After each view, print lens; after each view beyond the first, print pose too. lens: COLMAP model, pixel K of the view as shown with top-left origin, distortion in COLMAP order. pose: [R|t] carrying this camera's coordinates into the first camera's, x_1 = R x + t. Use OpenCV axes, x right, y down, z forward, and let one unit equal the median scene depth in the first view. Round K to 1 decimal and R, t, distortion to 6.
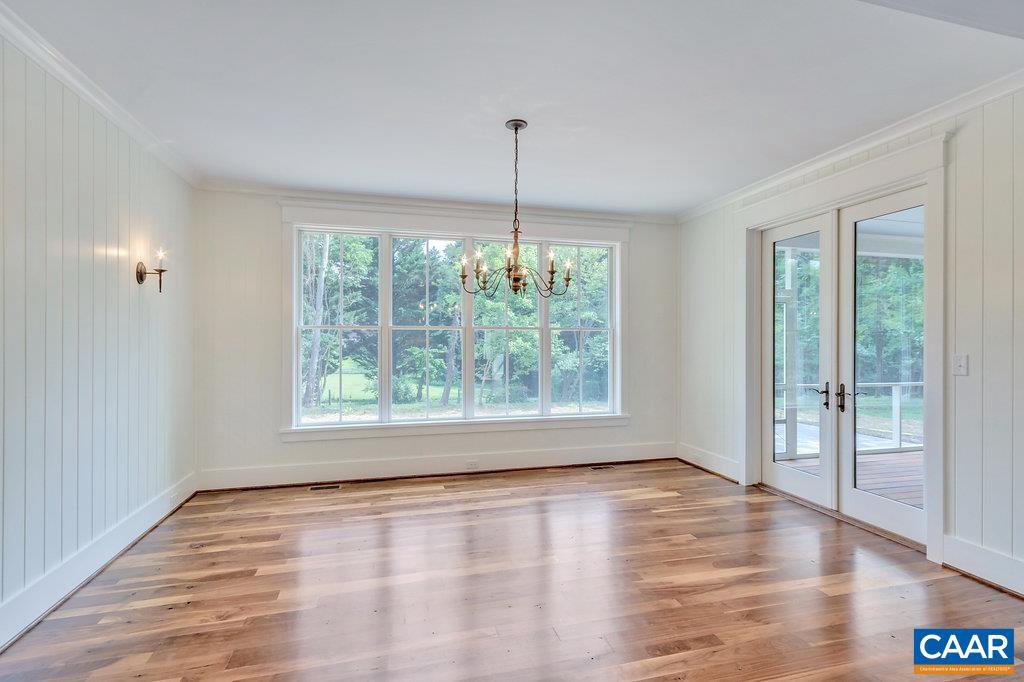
lens RADIAL K [[466.6, 0, 510.4], [0, 466.6, 342.7], [0, 0, 1]] dist [0.003694, -0.000065]
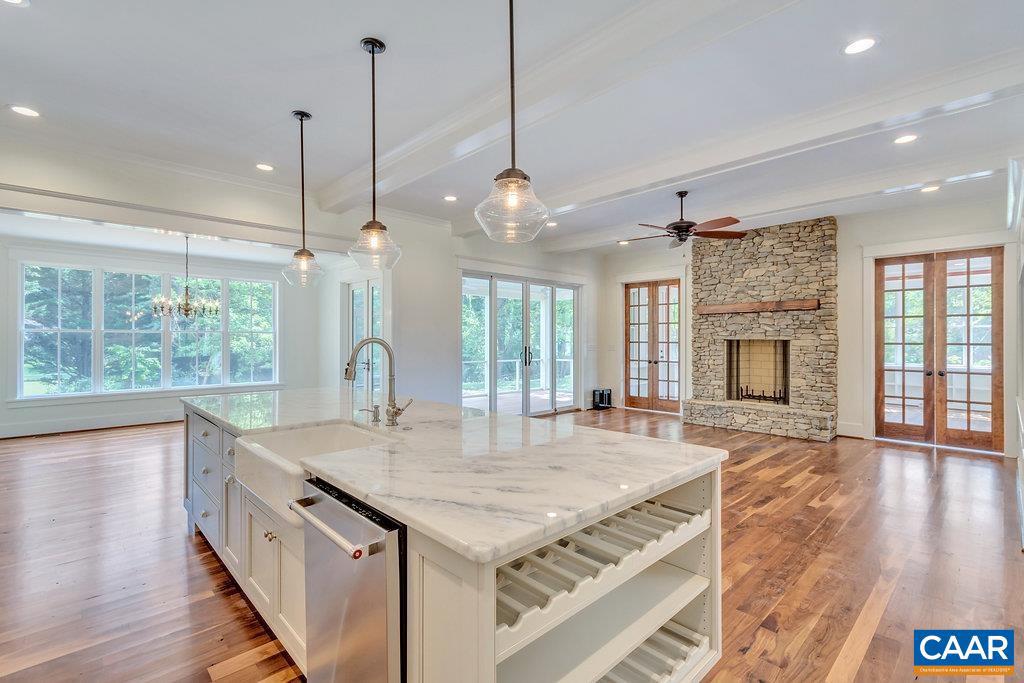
lens RADIAL K [[466.6, 0, 508.4], [0, 466.6, 340.3], [0, 0, 1]] dist [0.003694, -0.000065]
pose [[0.880197, -0.001272, 0.474606, 0.034716], [0.001476, 0.999999, -0.000056, 0.000033], [-0.474606, 0.000750, 0.880198, -0.182732]]
